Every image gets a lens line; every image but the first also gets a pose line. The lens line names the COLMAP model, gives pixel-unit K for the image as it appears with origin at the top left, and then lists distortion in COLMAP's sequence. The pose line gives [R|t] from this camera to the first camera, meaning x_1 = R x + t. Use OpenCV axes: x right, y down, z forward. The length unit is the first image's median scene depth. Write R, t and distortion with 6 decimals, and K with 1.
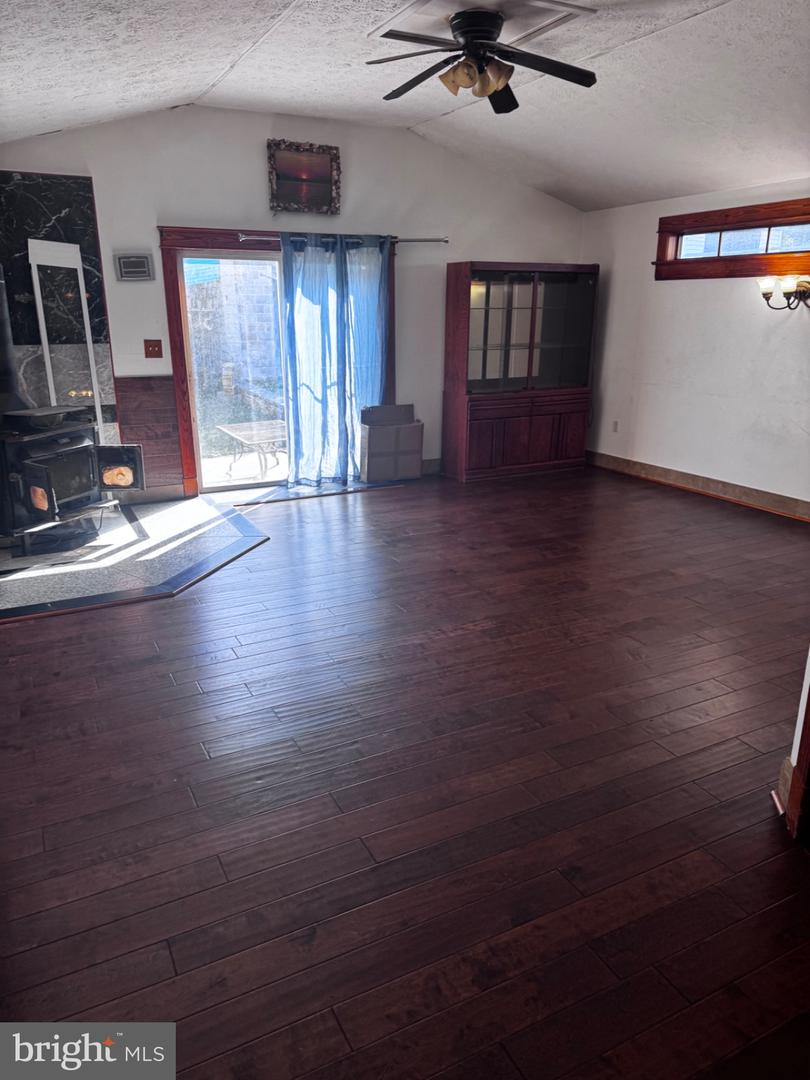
lens RADIAL K [[763.0, 0, 406.1], [0, 763.0, 541.7], [0, 0, 1]] dist [0.026492, -0.000250]
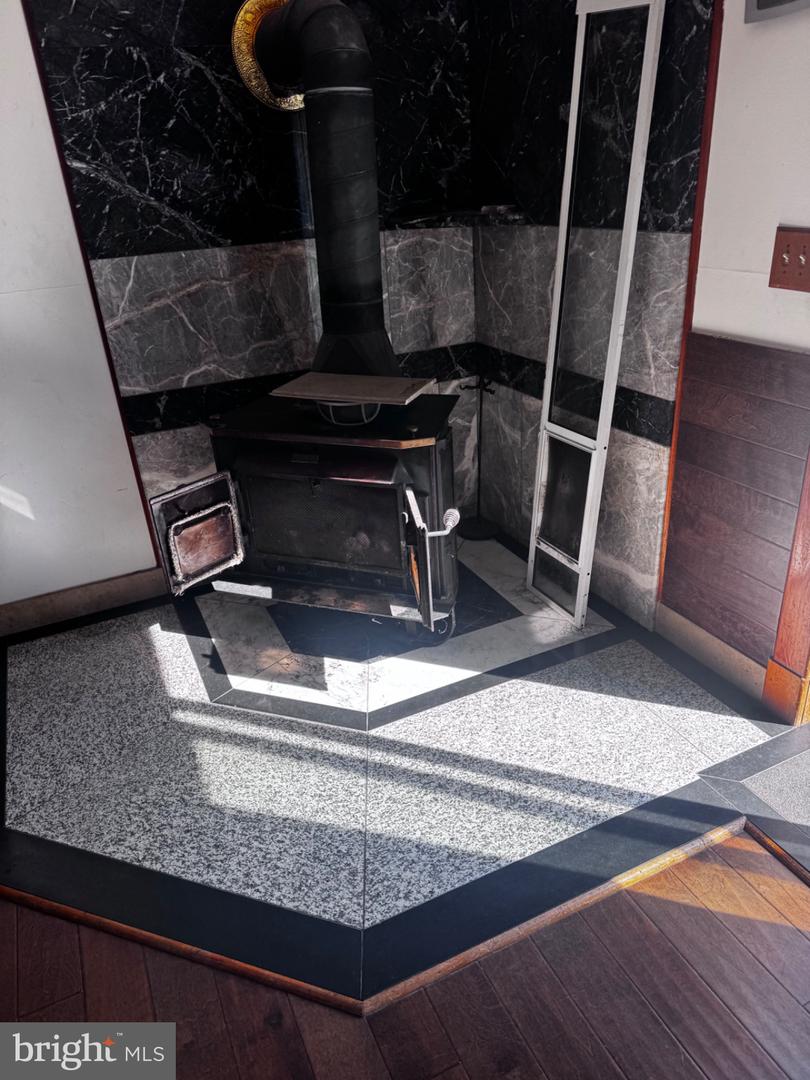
lens RADIAL K [[763.0, 0, 403.2], [0, 763.0, 547.8], [0, 0, 1]] dist [0.026492, -0.000250]
pose [[-0.050442, 0.445045, -0.894086, -0.002402], [-0.227793, 0.866502, 0.444167, -0.258108], [0.972402, 0.226072, 0.057670, 0.879418]]
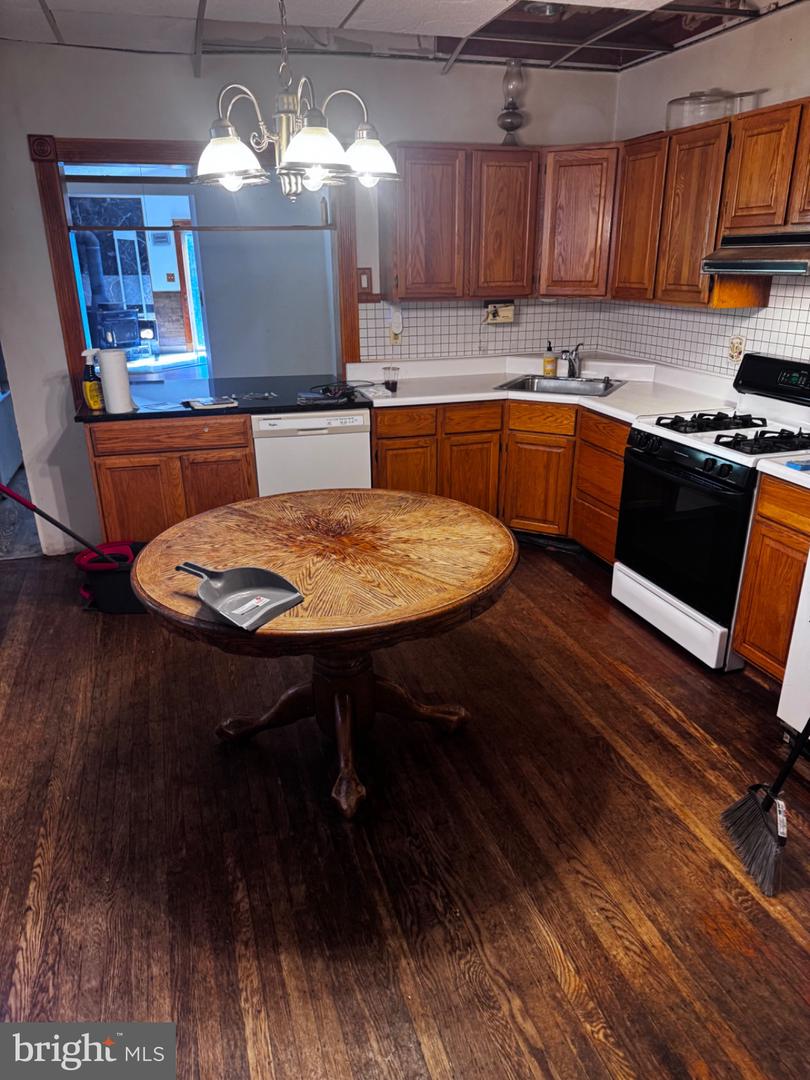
lens RADIAL K [[763.0, 0, 404.1], [0, 763.0, 540.5], [0, 0, 1]] dist [0.026492, -0.000250]
pose [[0.981615, 0.057366, -0.182048, 0.745496], [-0.045743, 0.996676, 0.067414, 0.305078], [0.185310, -0.057847, 0.980976, -1.019839]]
